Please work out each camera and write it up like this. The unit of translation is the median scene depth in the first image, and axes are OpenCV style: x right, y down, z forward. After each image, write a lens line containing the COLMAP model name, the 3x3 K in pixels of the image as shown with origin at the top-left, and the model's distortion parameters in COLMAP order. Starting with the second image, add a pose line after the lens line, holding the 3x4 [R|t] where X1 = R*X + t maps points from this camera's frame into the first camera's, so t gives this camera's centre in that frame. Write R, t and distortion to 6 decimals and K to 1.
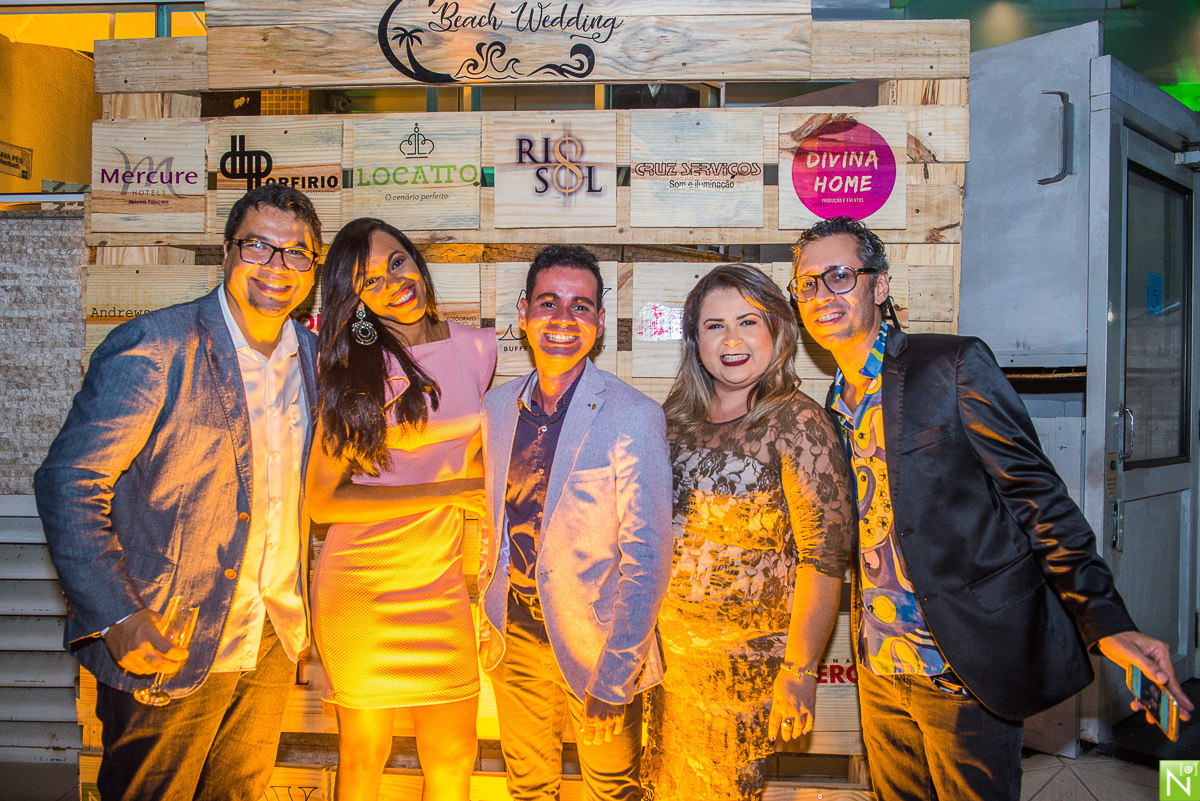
lens RADIAL K [[960.7, 0, 600.0], [0, 960.7, 400.5], [0, 0, 1]] dist [-0.016581, -0.007827]
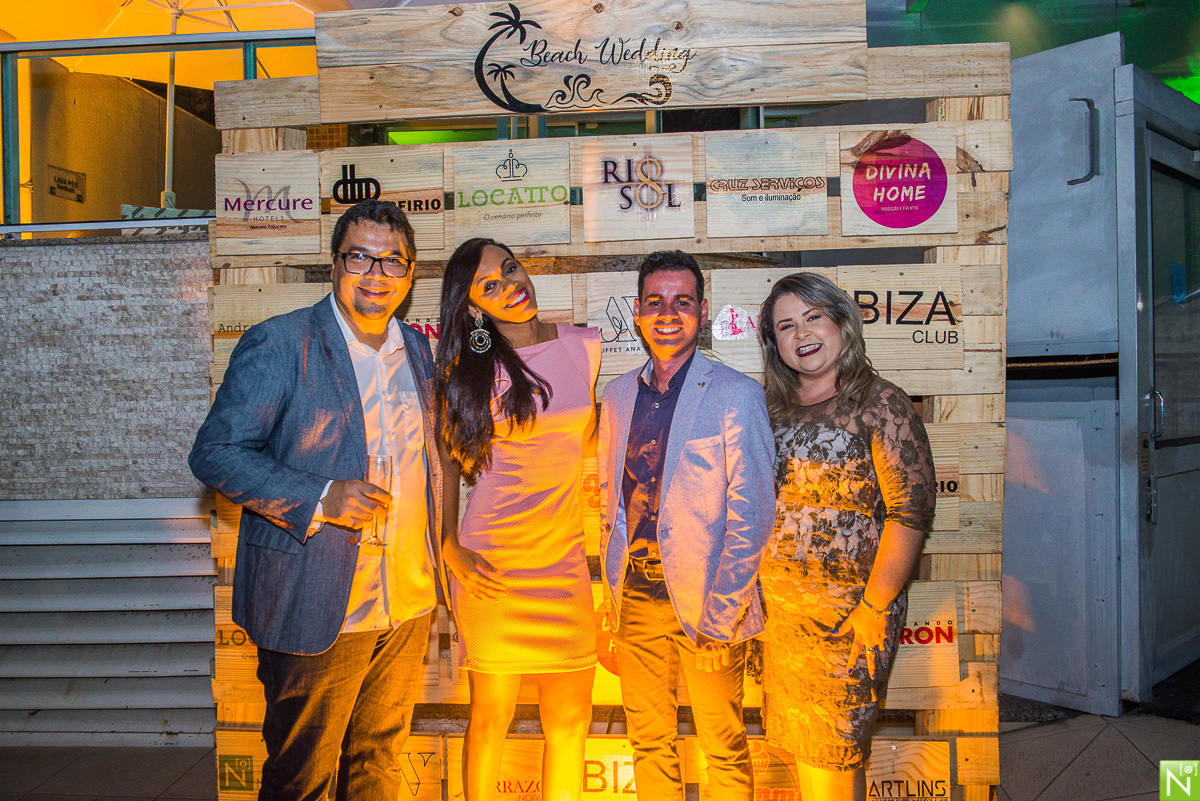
lens RADIAL K [[960.7, 0, 600.0], [0, 960.7, 400.5], [0, 0, 1]] dist [-0.016581, -0.007827]
pose [[0.999579, -0.027178, -0.010183, -0.085711], [0.027150, 0.999627, -0.002919, 0.006967], [0.010259, 0.002642, 0.999944, -0.108228]]
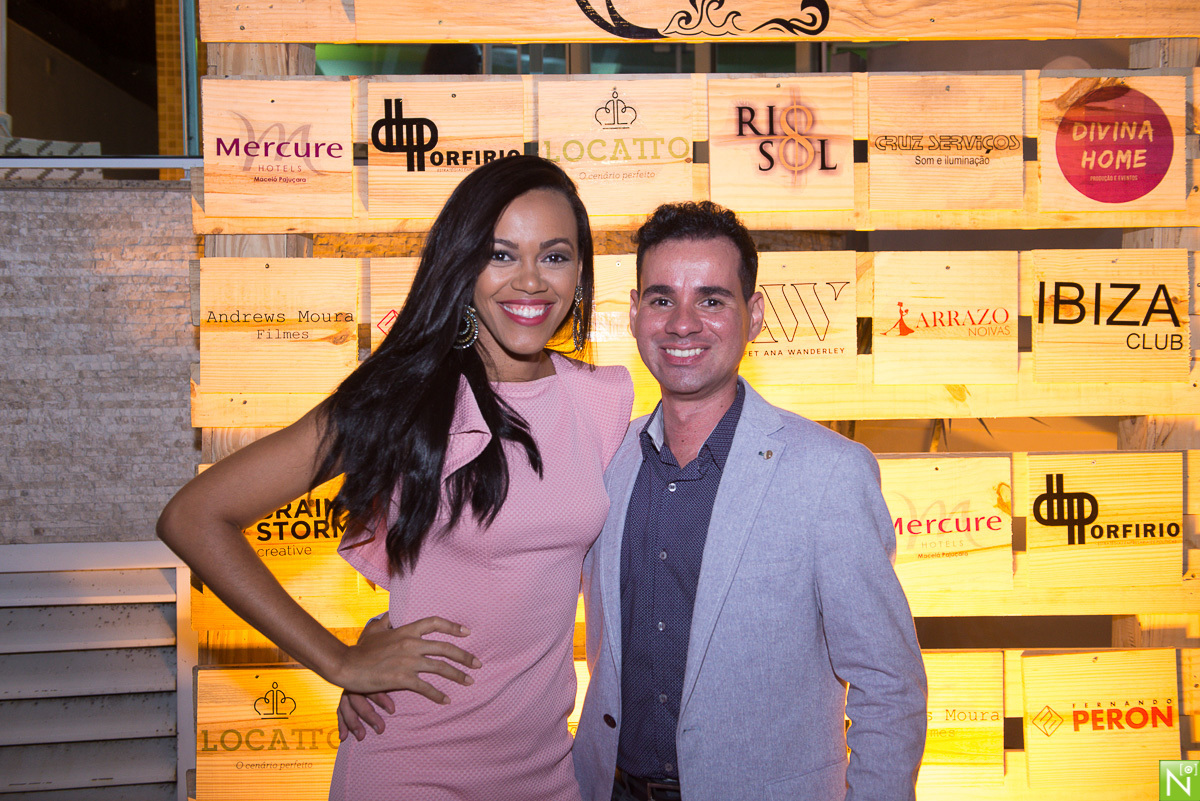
lens RADIAL K [[1193.8, 0, 600.0], [0, 1193.8, 400.5], [0, 0, 1]] dist [0.044475, -0.005092]
pose [[0.994113, -0.021651, 0.106166, -0.325299], [0.020719, 0.999737, 0.009882, -0.025786], [-0.106352, -0.007625, 0.994299, -0.043705]]
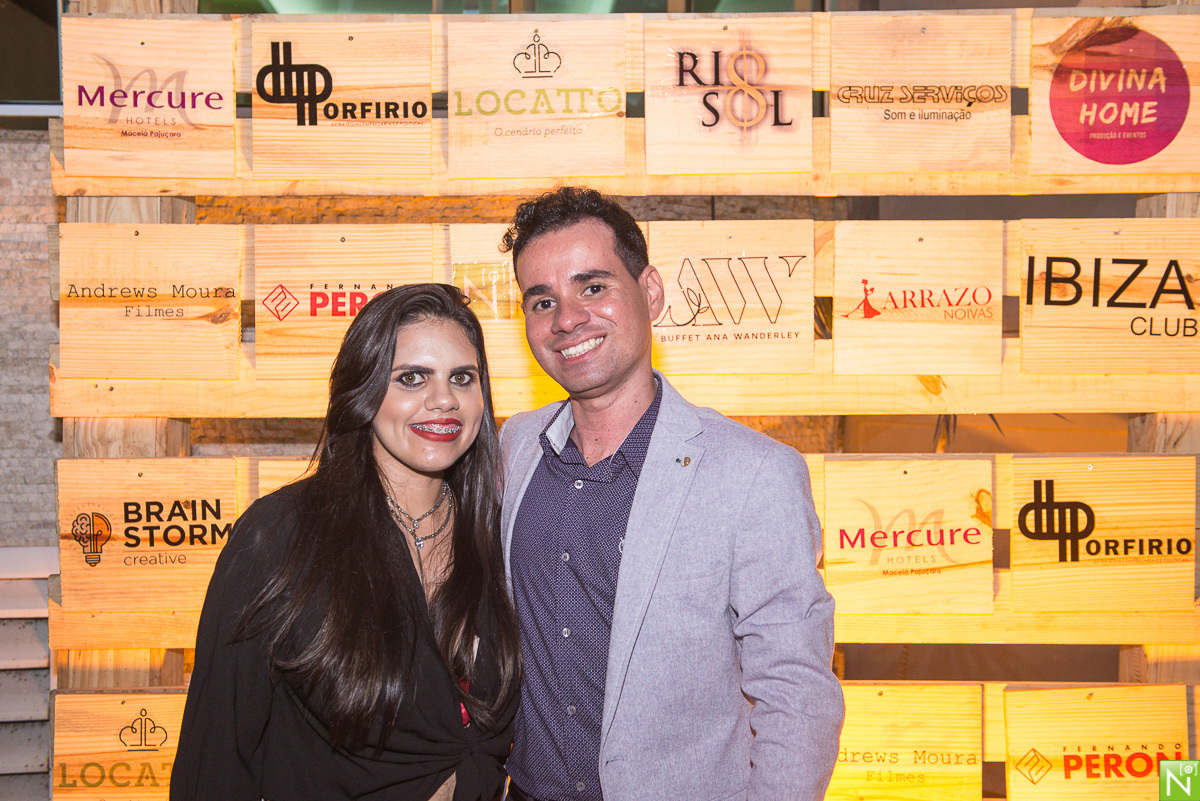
lens RADIAL K [[1431.8, 0, 582.0], [0, 1431.8, 401.3], [0, 0, 1]] dist [0.085675, -0.002510]
pose [[0.996829, -0.014379, 0.078261, -0.249321], [0.012869, 0.999722, 0.019766, -0.028084], [-0.078523, -0.018696, 0.996737, -0.099472]]
